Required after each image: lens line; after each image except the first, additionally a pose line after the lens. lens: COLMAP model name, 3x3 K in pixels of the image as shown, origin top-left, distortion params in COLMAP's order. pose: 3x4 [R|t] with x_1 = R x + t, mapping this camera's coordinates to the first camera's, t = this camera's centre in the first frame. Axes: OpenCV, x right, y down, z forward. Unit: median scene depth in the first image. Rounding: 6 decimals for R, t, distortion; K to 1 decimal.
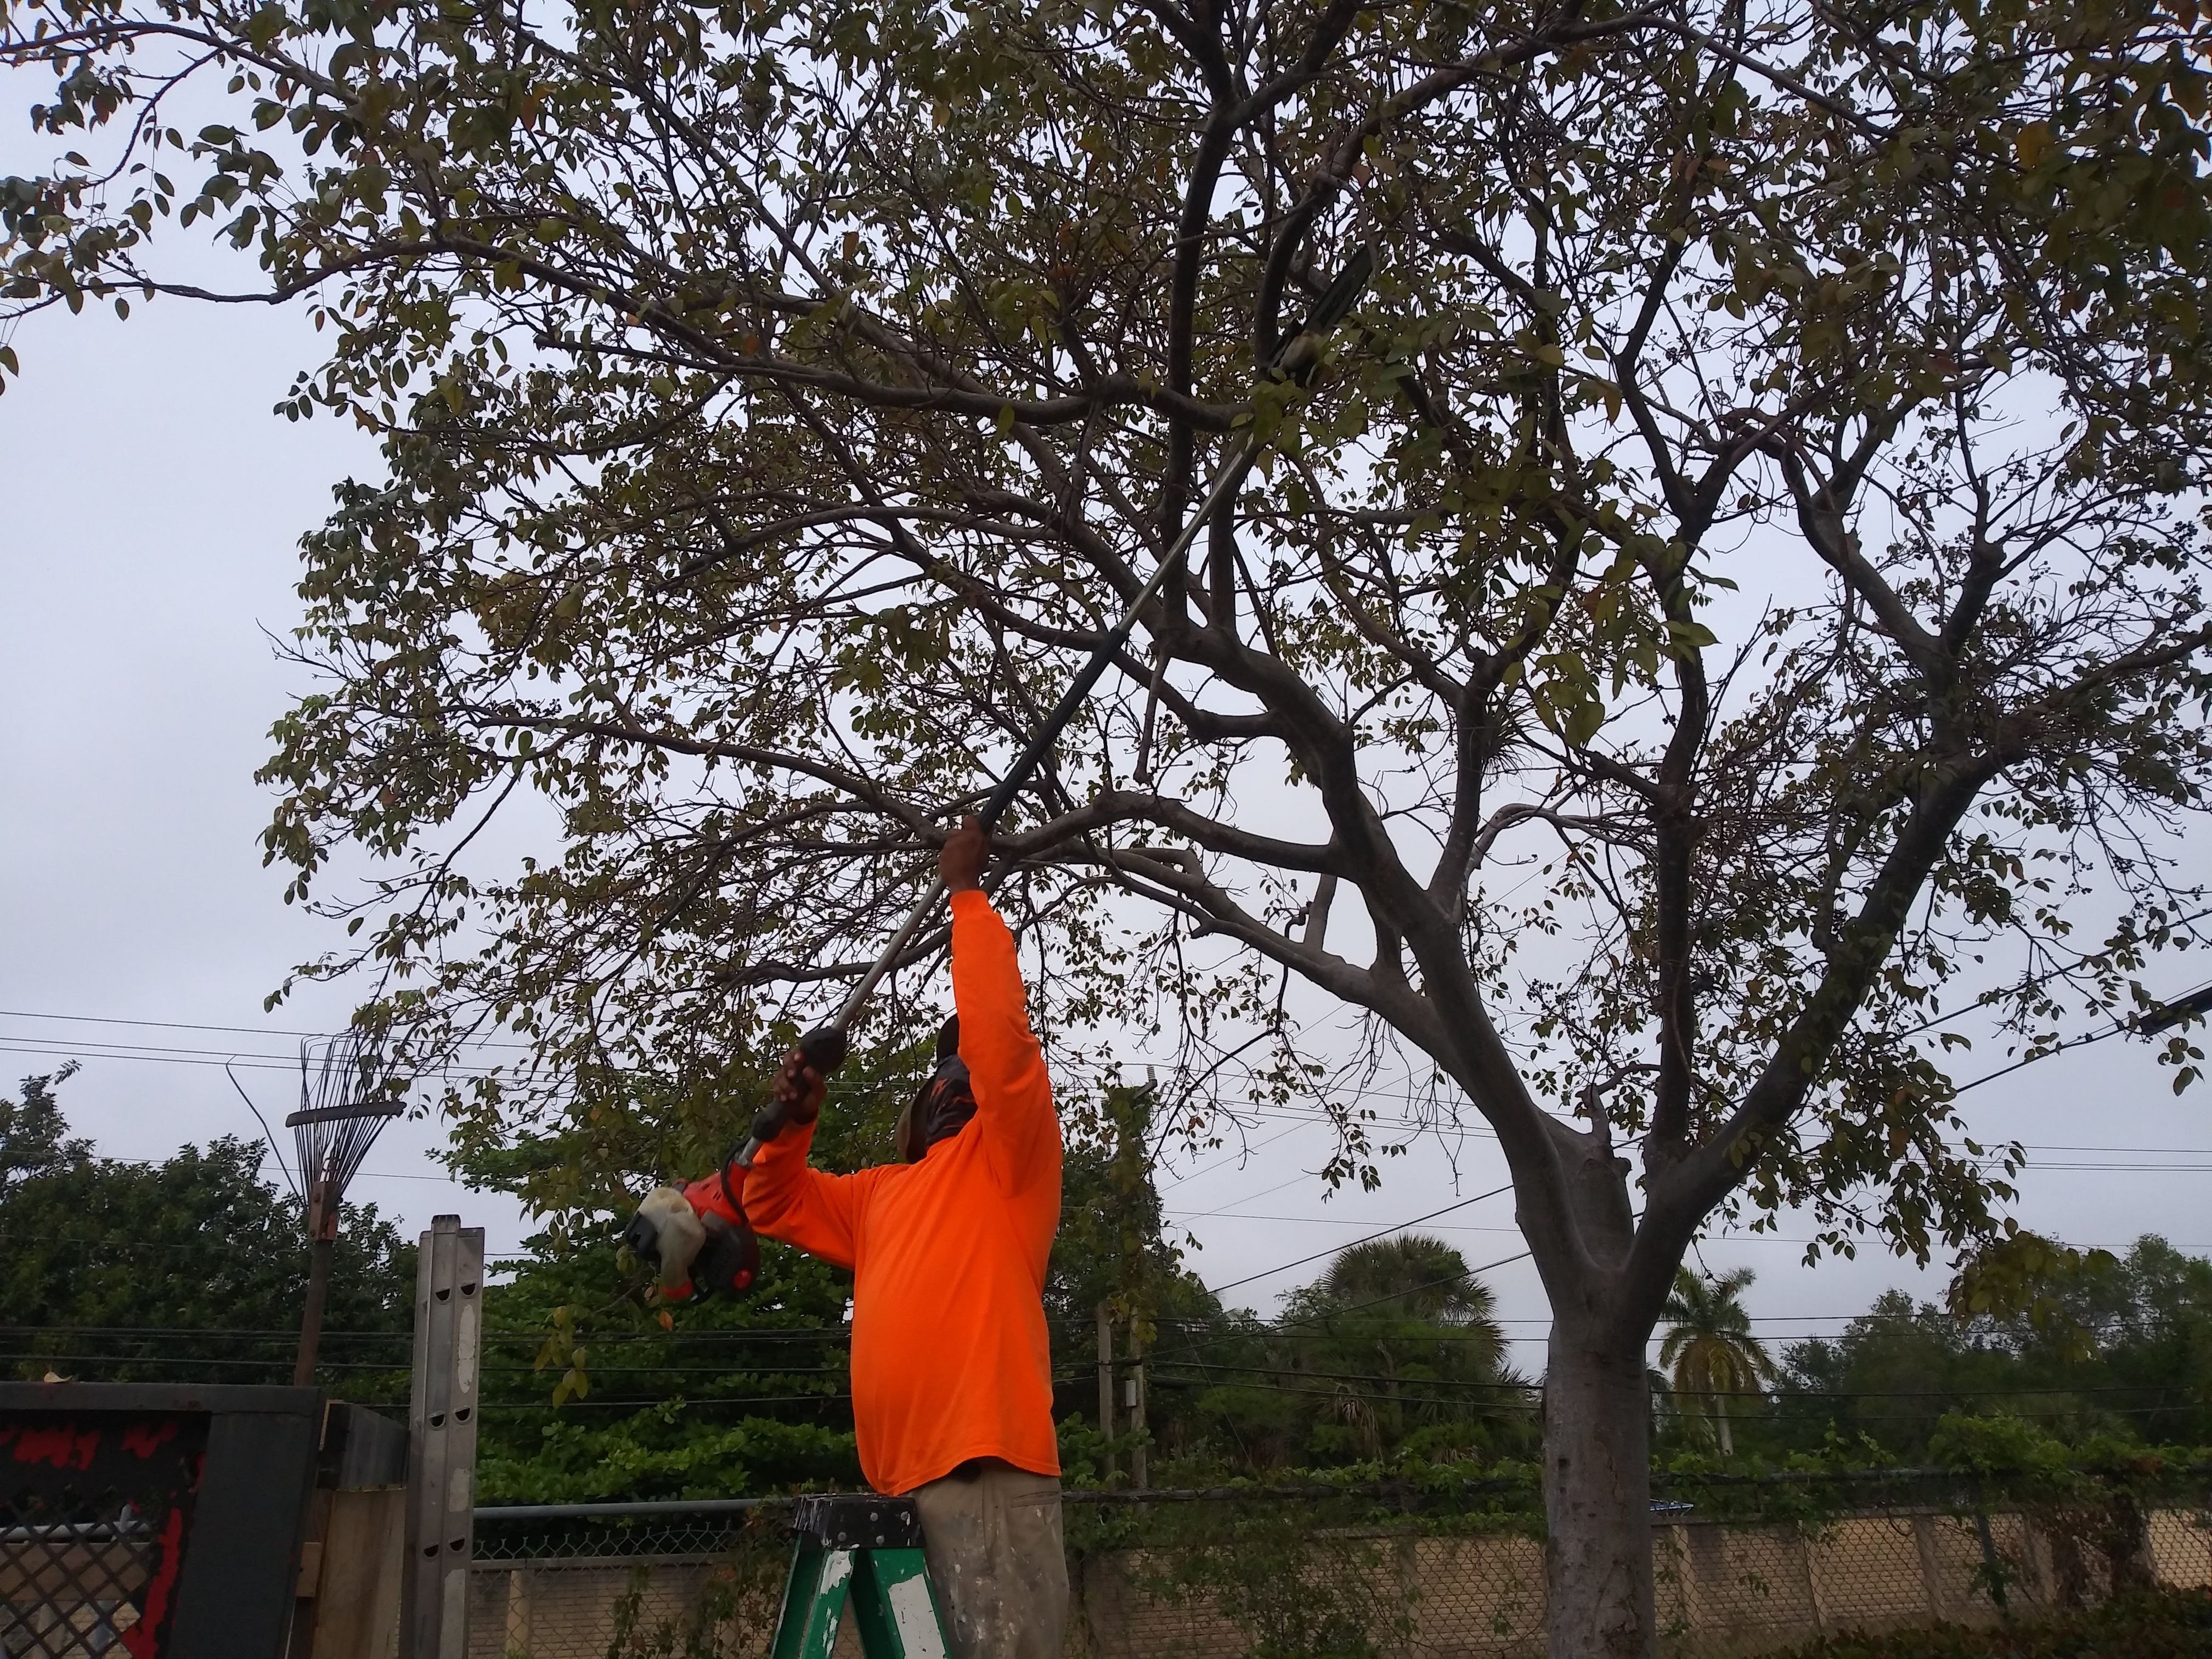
lens RADIAL K [[1759.6, 0, 1141.1], [0, 1759.6, 797.2], [0, 0, 1]] dist [0.047757, -0.069615]
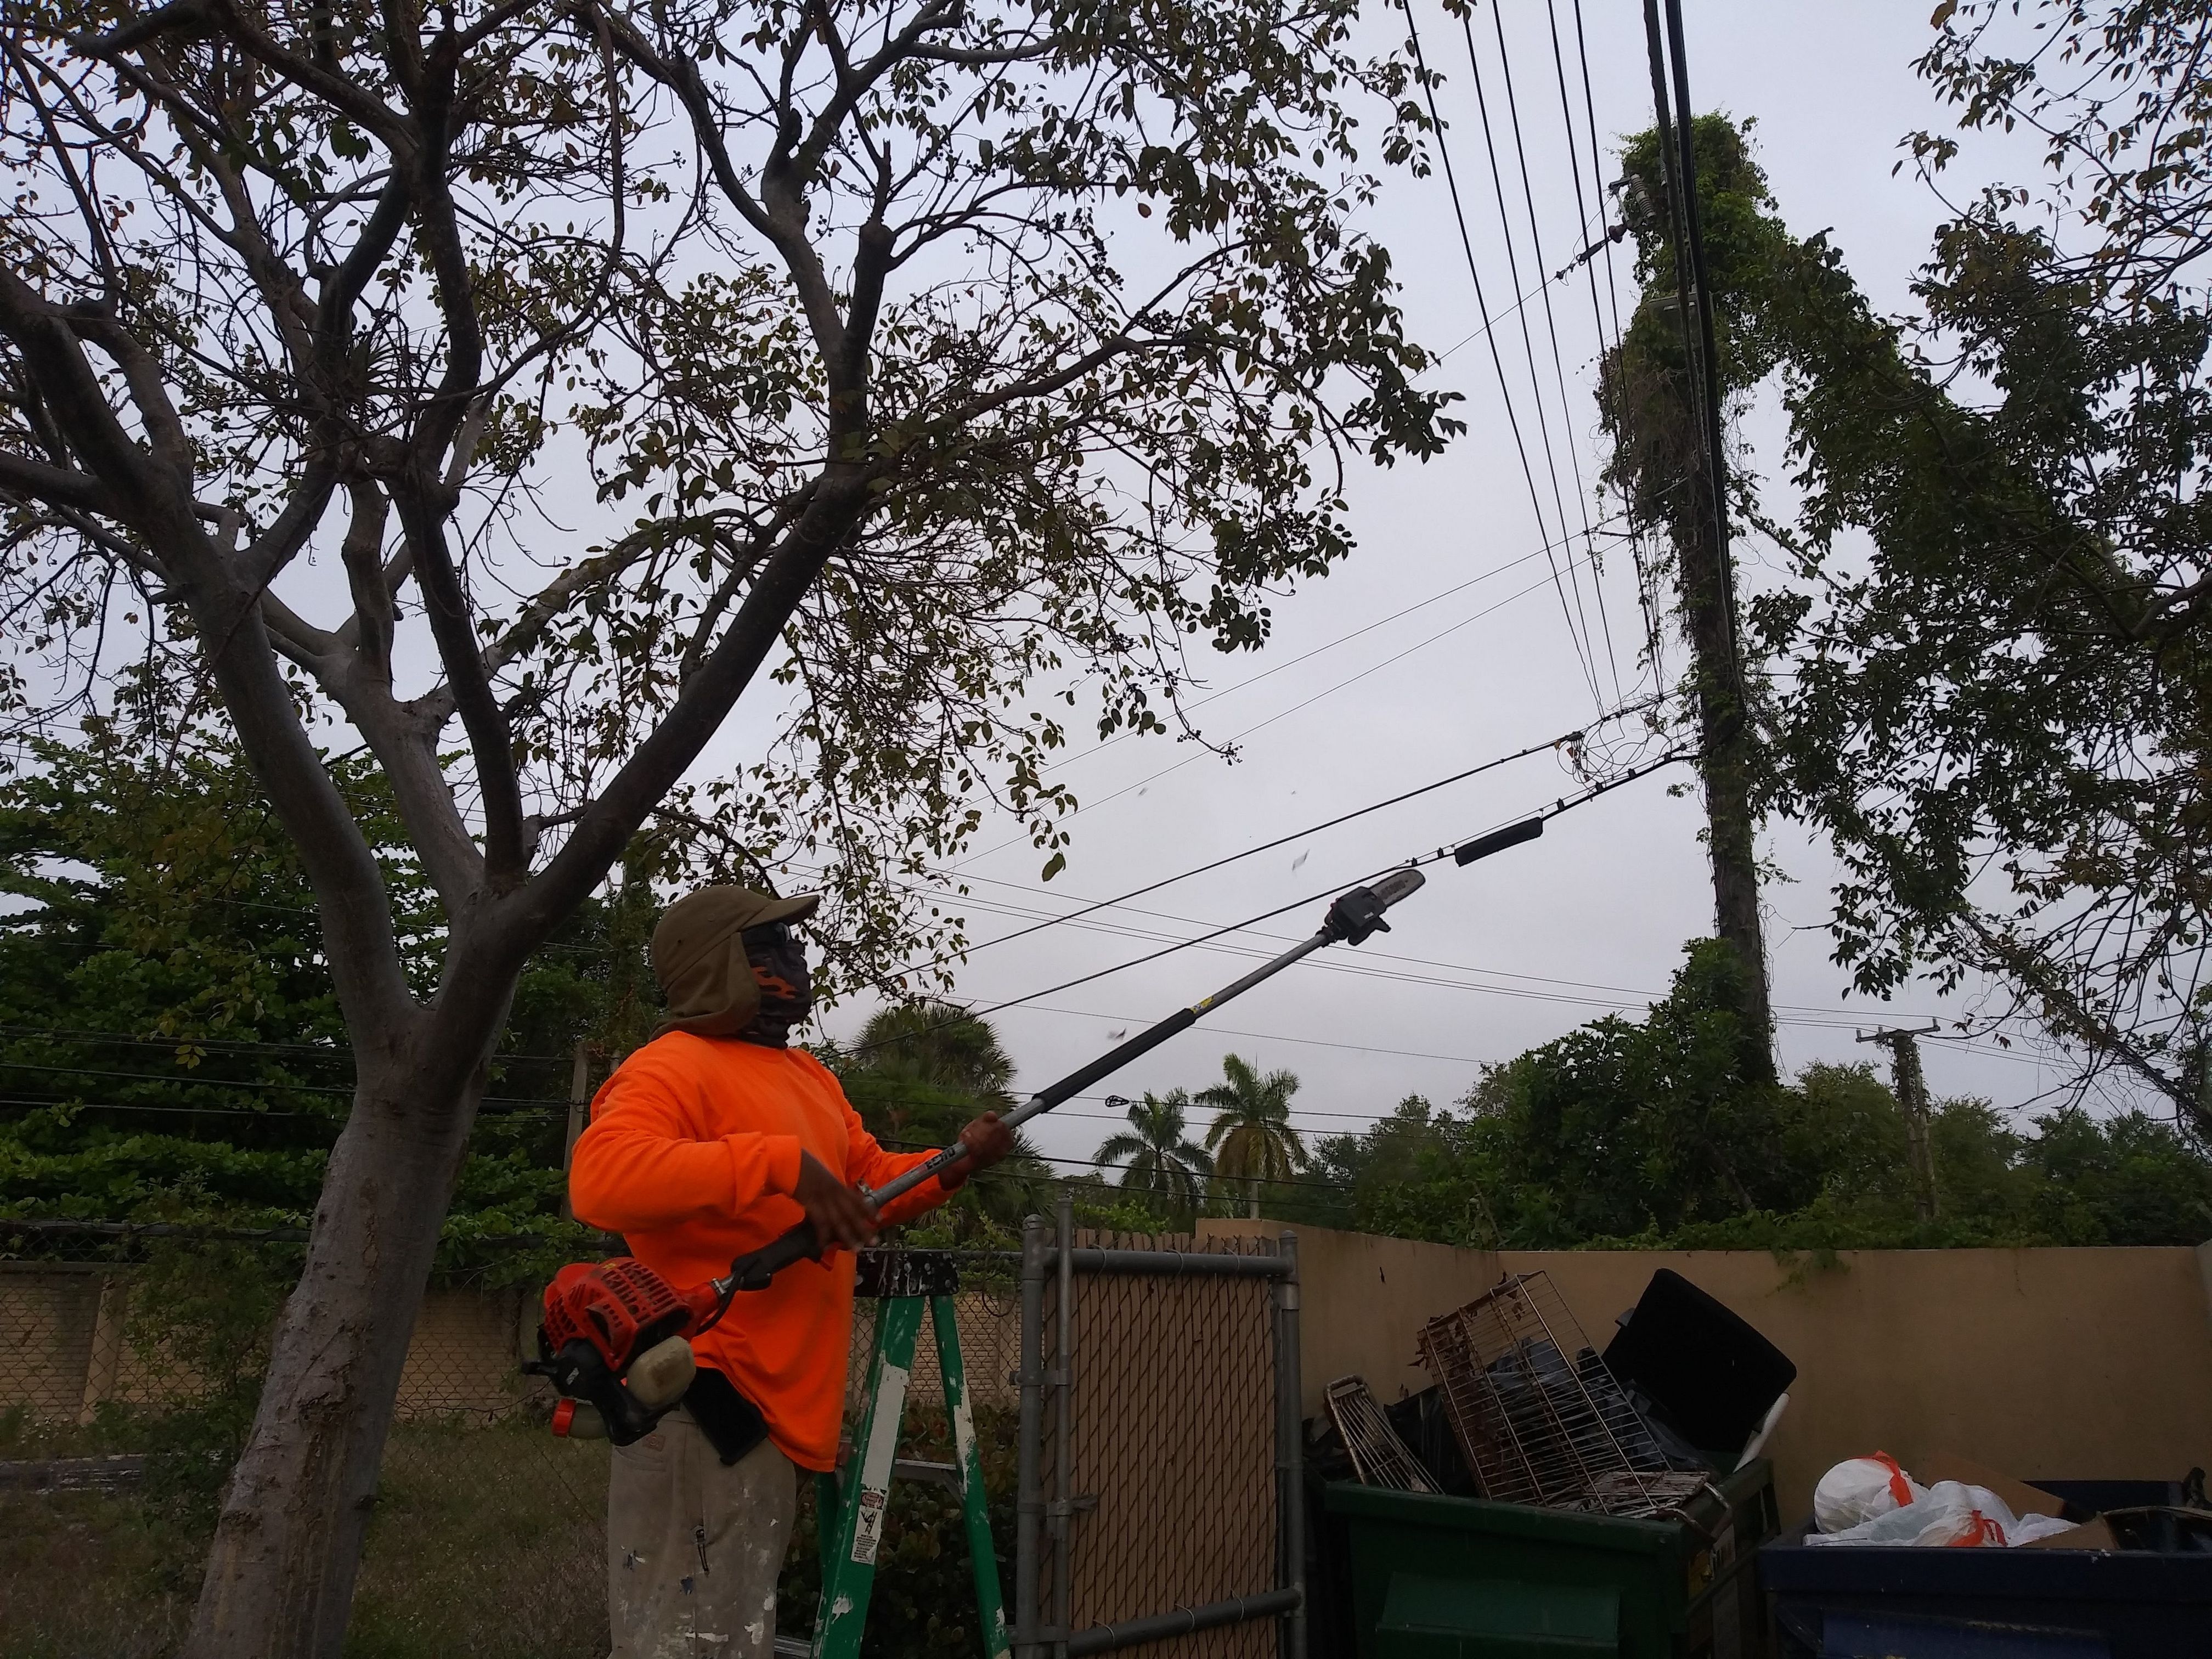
lens RADIAL K [[1759.6, 0, 1181.1], [0, 1759.6, 842.9], [0, 0, 1]] dist [0.047757, -0.069615]
pose [[0.973074, 0.109040, 0.203068, 0.282229], [-0.138185, 0.981115, 0.135344, 0.008472], [-0.184475, -0.159761, 0.969766, 0.059377]]
